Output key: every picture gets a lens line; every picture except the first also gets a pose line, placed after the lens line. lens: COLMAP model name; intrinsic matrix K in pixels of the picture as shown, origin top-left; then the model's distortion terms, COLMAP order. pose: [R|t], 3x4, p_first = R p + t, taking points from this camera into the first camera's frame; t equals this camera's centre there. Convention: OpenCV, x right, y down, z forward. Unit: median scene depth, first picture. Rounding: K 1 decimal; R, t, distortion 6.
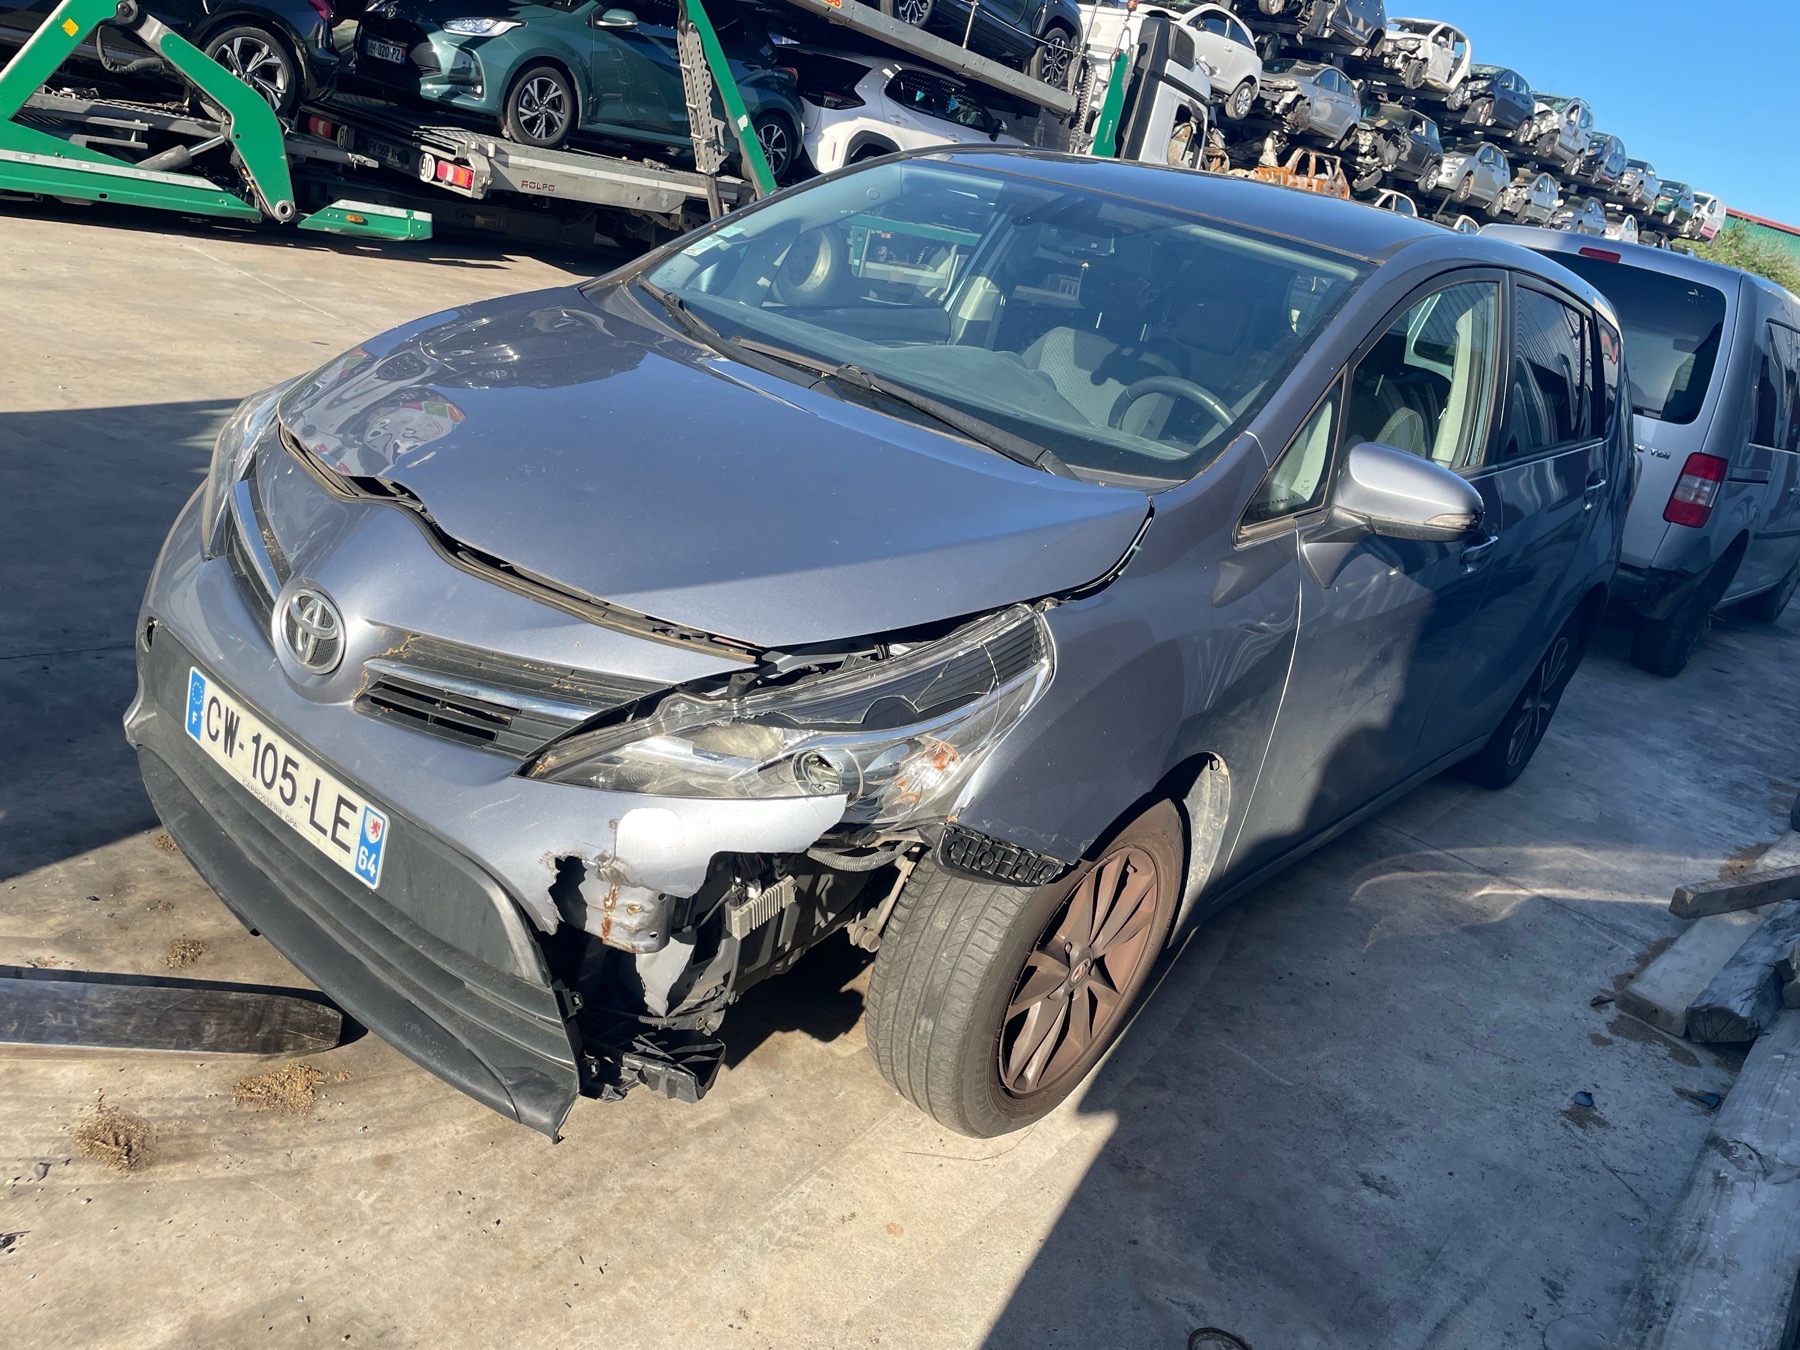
lens RADIAL K [[1376.3, 0, 900.0], [0, 1376.3, 675.0], [0, 0, 1]] dist [0.084131, -0.111694]
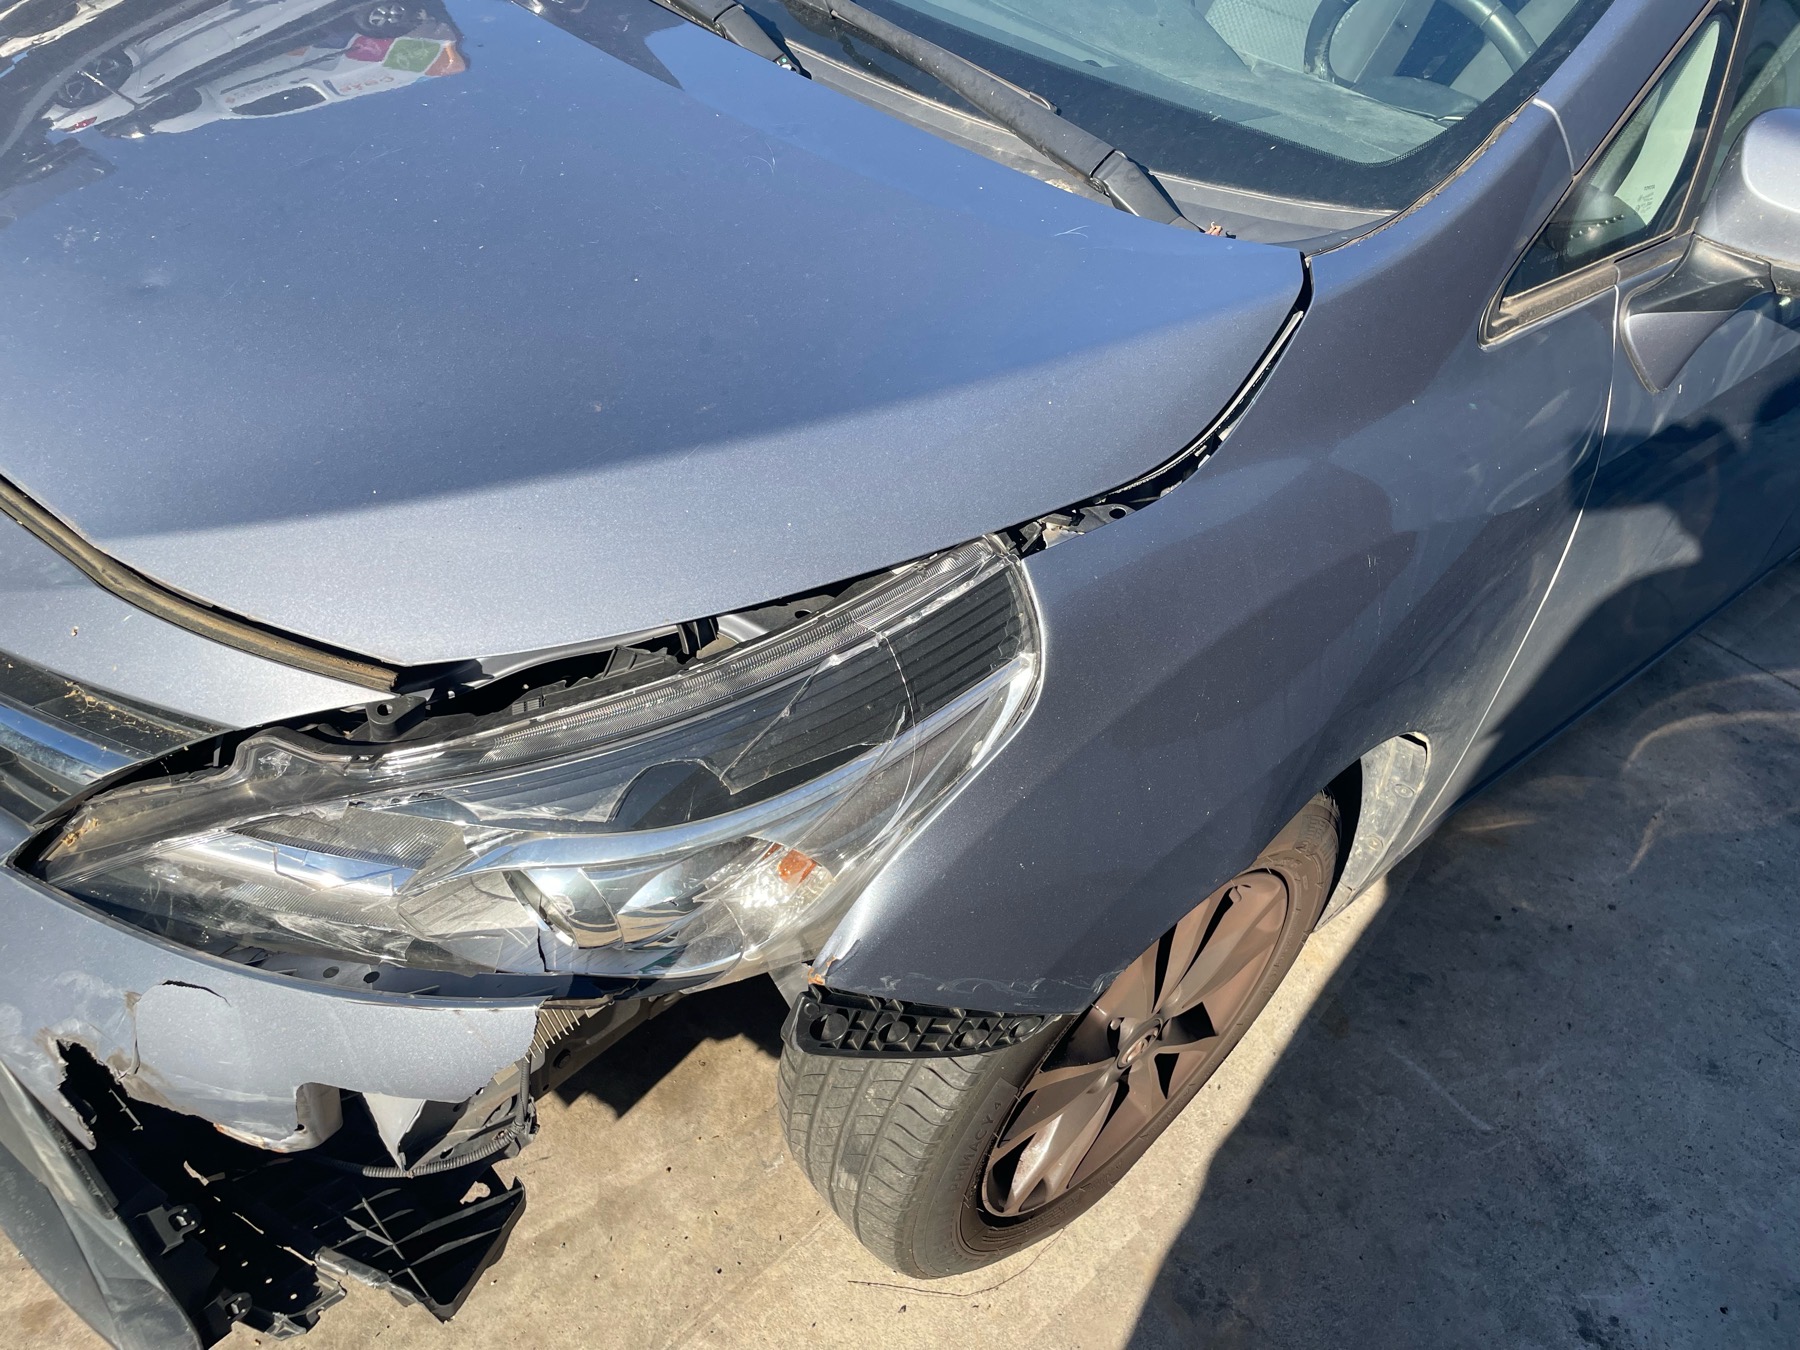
lens RADIAL K [[1363.4, 0, 900.4], [0, 1363.4, 665.4], [0, 0, 1]] dist [0.072102, -0.095777]
pose [[0.985391, 0.045649, -0.164073, 0.111614], [0.000838, 0.962095, 0.272715, -0.110802], [0.170303, -0.268868, 0.948002, 0.421539]]
